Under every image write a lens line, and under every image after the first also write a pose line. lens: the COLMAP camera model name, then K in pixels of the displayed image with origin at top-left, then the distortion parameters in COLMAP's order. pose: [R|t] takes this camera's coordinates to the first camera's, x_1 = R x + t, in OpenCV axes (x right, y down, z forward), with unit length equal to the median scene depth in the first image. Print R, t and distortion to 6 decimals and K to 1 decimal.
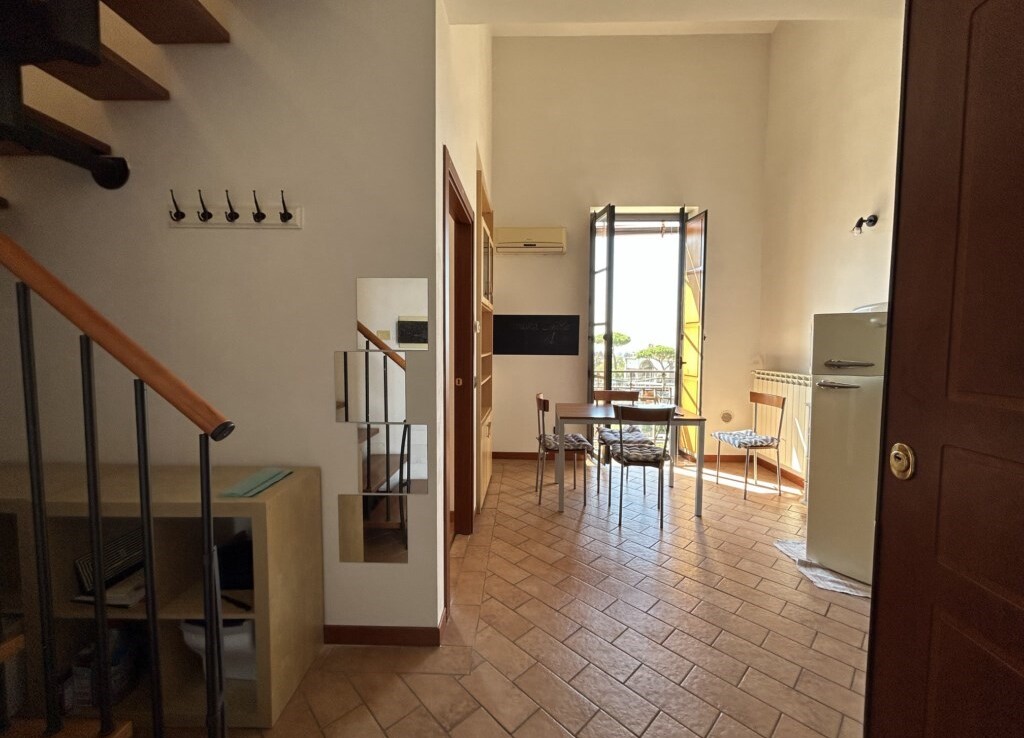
lens RADIAL K [[413.2, 0, 512.0], [0, 413.2, 369.0], [0, 0, 1]] dist [-0.000413, 0.000041]
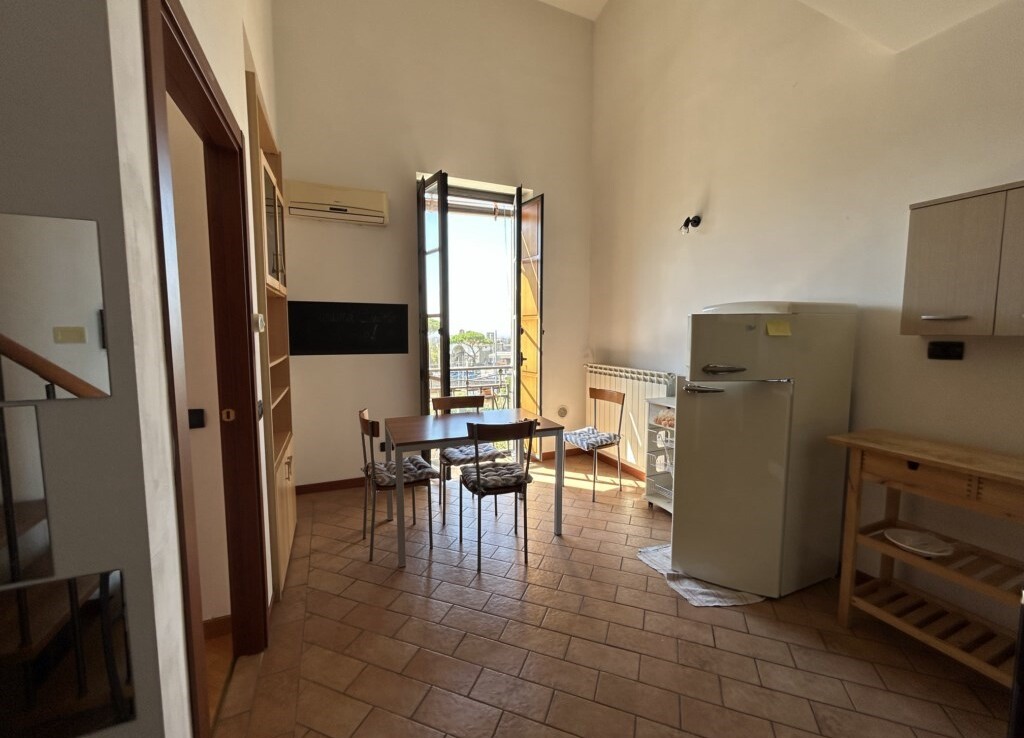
lens RADIAL K [[413.2, 0, 512.0], [0, 413.2, 369.0], [0, 0, 1]] dist [-0.000413, 0.000041]
pose [[0.903198, -0.043082, 0.427056, -0.006371], [0.028766, 0.998789, 0.039922, -0.035512], [-0.428258, -0.023773, 0.903344, 0.205334]]
